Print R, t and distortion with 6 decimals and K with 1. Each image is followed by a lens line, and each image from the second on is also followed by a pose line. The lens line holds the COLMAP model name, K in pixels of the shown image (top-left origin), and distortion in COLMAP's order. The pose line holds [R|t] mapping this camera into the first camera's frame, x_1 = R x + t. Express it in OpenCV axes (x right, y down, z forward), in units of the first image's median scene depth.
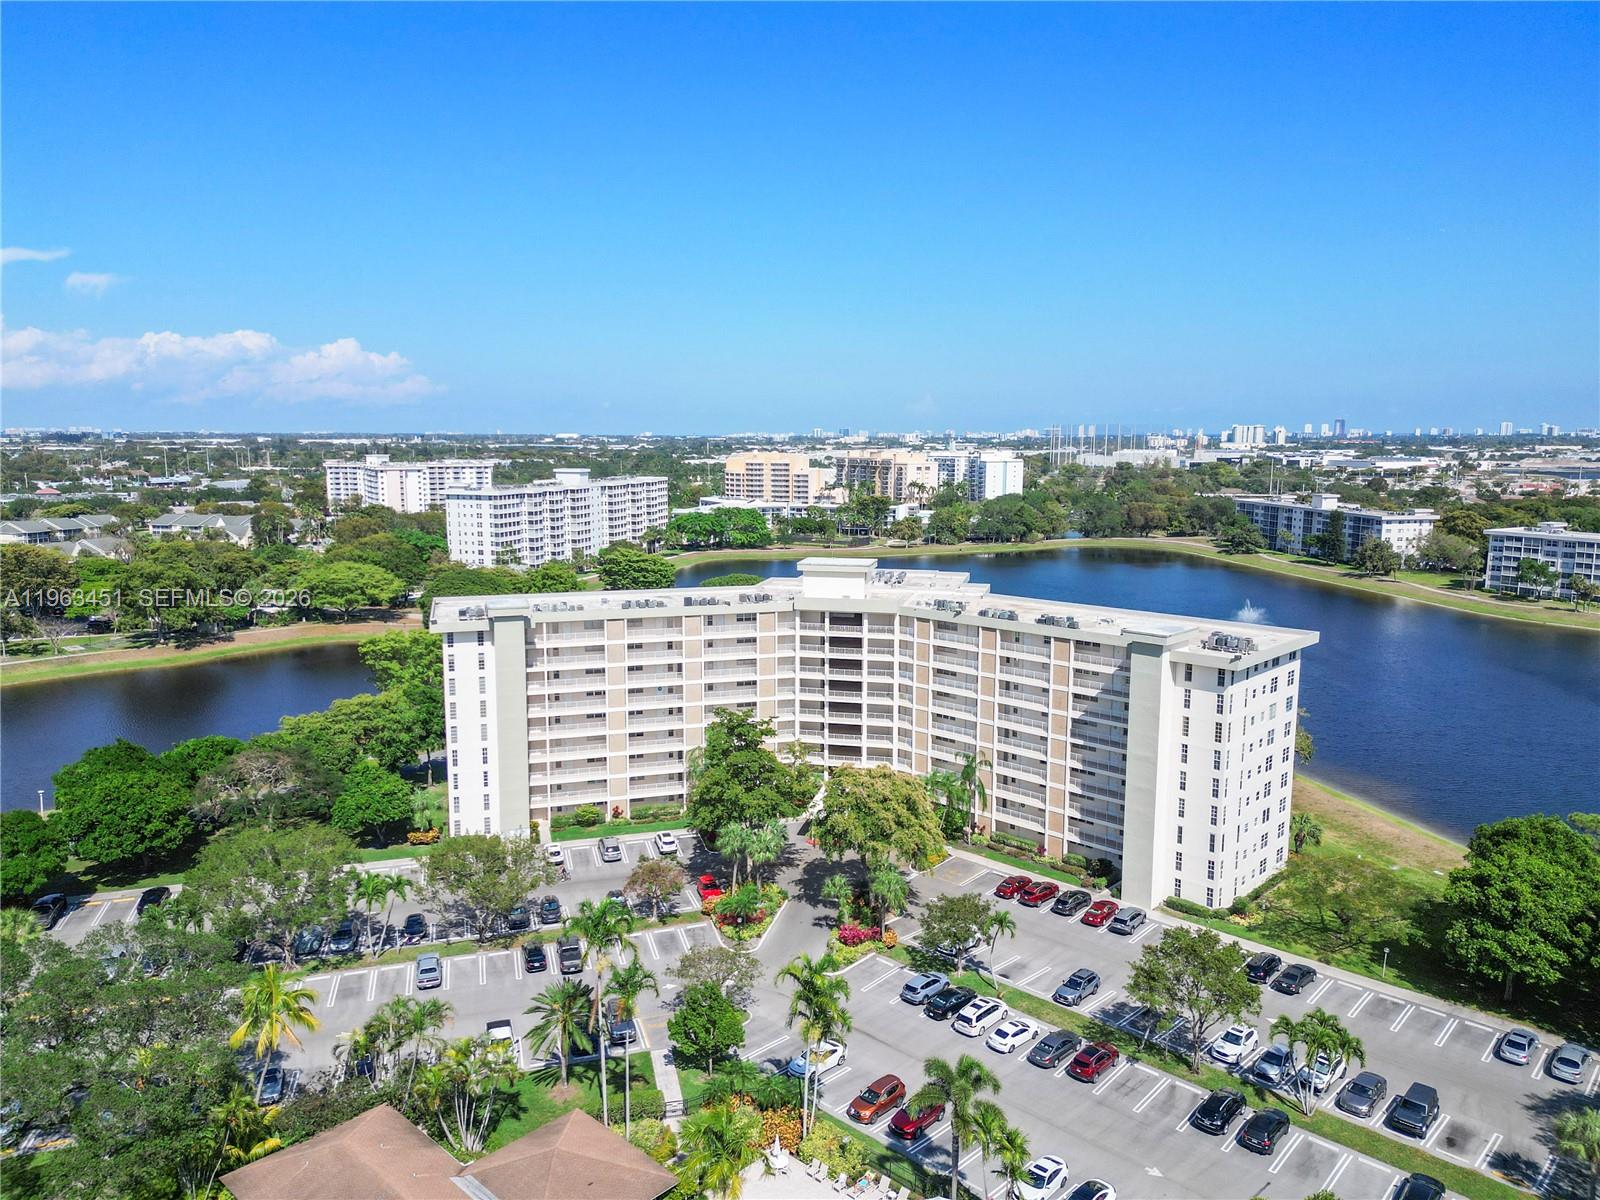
lens RADIAL K [[1201.7, 0, 804.9], [0, 1201.7, 605.9], [0, 0, 1]] dist [0.093865, -0.110558]
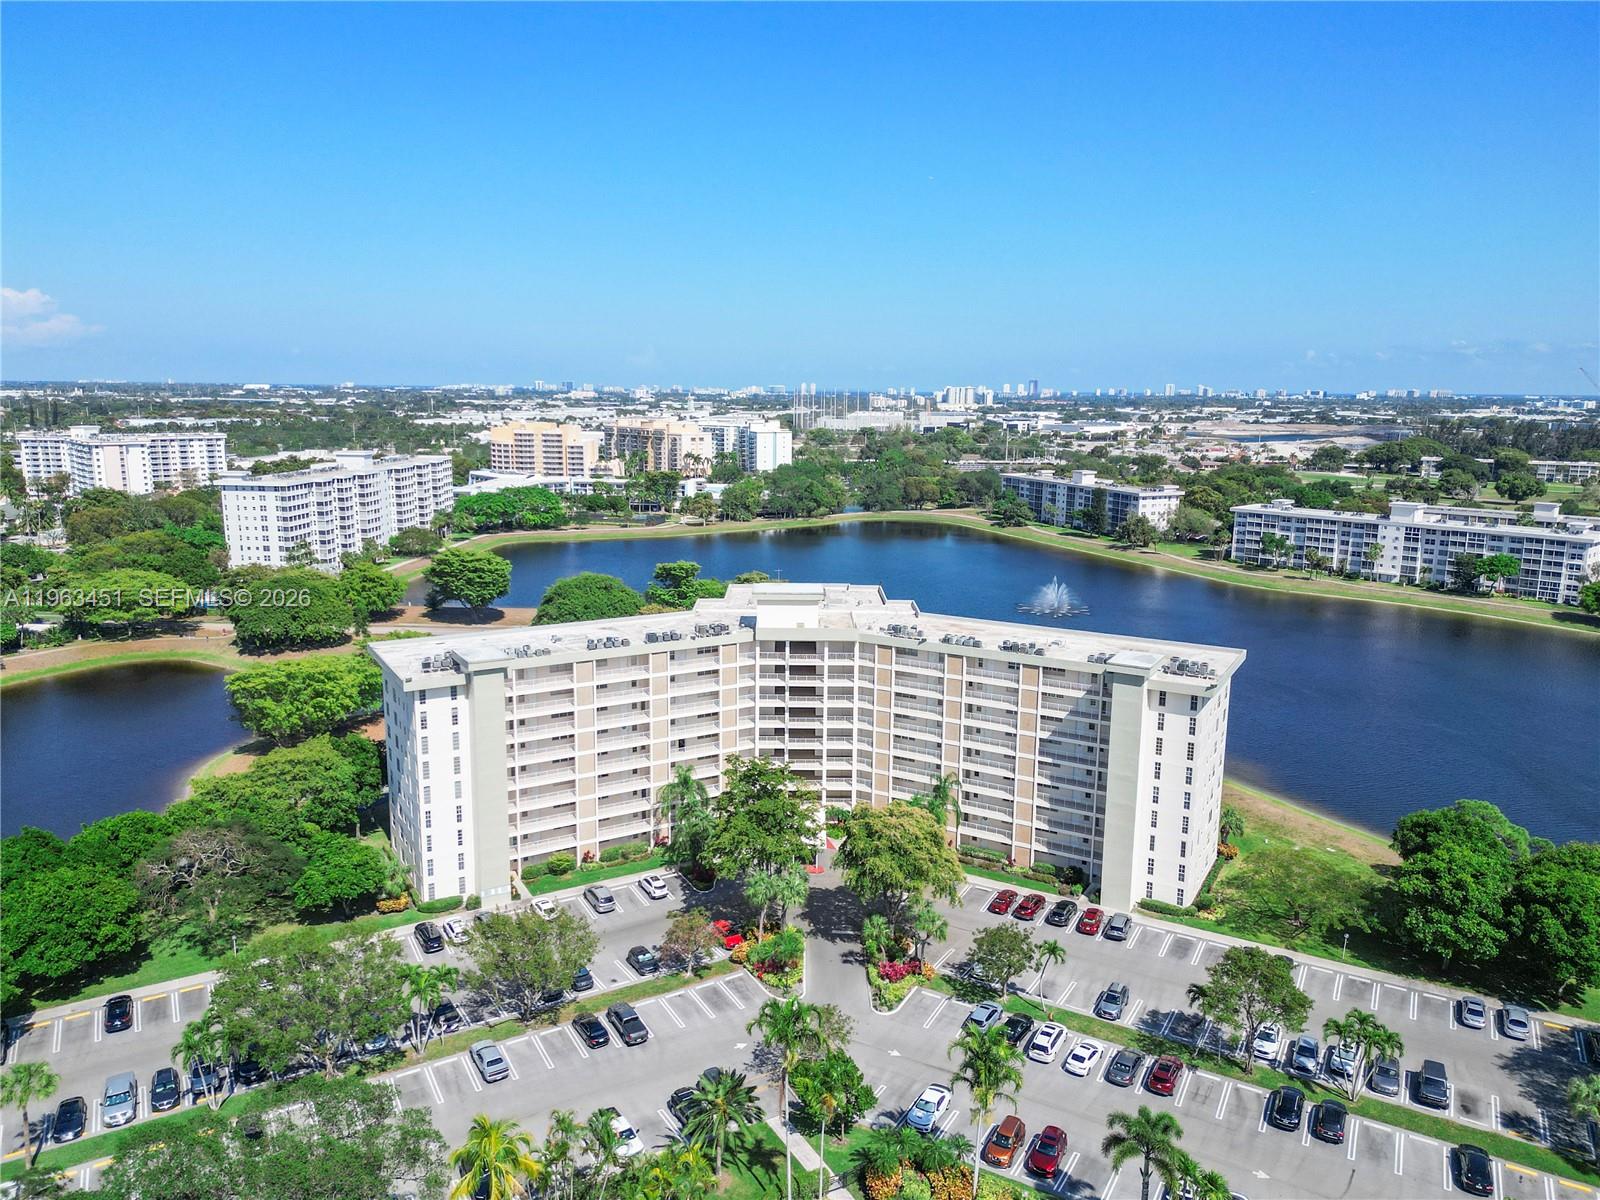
lens RADIAL K [[1201.7, 0, 804.9], [0, 1201.7, 605.9], [0, 0, 1]] dist [0.093865, -0.110558]
pose [[0.967205, -0.038343, 0.251088, -0.233129], [0.026350, 0.998353, 0.050956, -0.080402], [-0.252628, -0.042669, 0.966622, 0.016763]]
